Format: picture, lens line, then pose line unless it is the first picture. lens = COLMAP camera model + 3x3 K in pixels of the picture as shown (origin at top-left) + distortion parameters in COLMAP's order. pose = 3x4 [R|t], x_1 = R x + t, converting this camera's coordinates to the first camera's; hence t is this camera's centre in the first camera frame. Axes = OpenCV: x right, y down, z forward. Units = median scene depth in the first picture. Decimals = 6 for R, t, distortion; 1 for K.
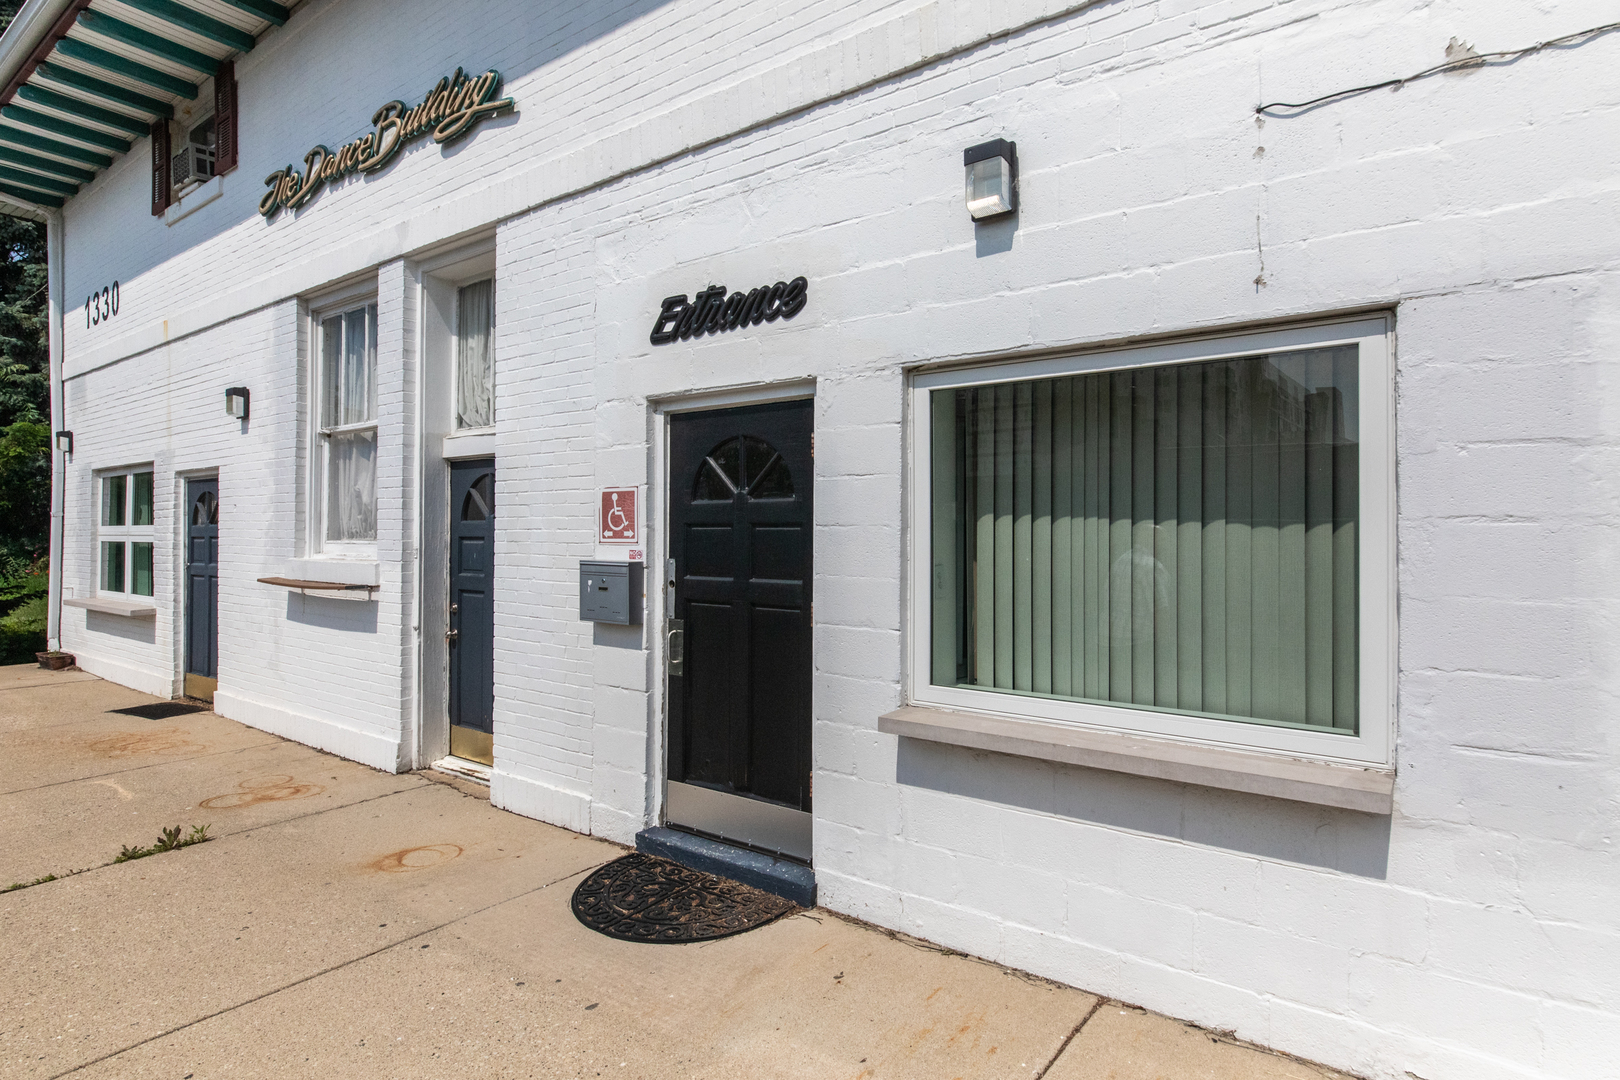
lens RADIAL K [[834.9, 0, 810.0], [0, 834.9, 540.0], [0, 0, 1]] dist [-0.000097, -0.000135]
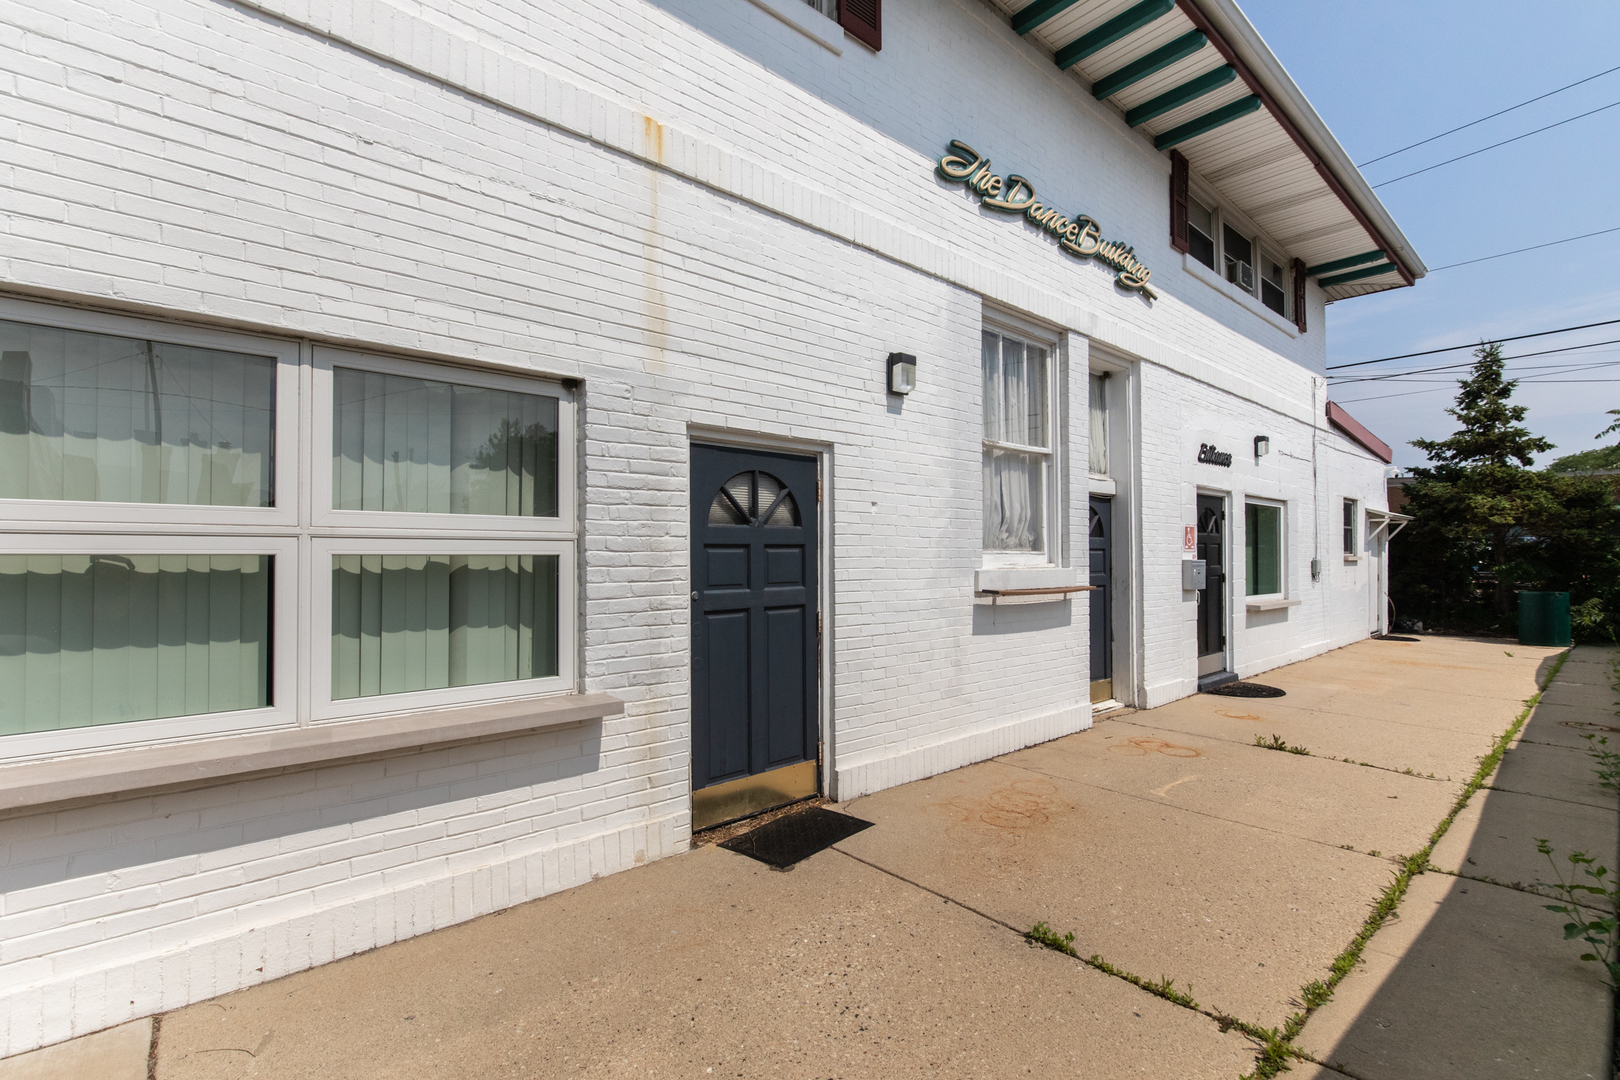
lens RADIAL K [[724.8, 0, 810.0], [0, 724.8, 540.0], [0, 0, 1]] dist [-0.000229, -0.000001]
pose [[0.226882, 0.005169, 0.973909, -1.637157], [-0.007118, 0.999968, -0.003649, -0.008532], [-0.973896, -0.006105, 0.226912, 1.116973]]
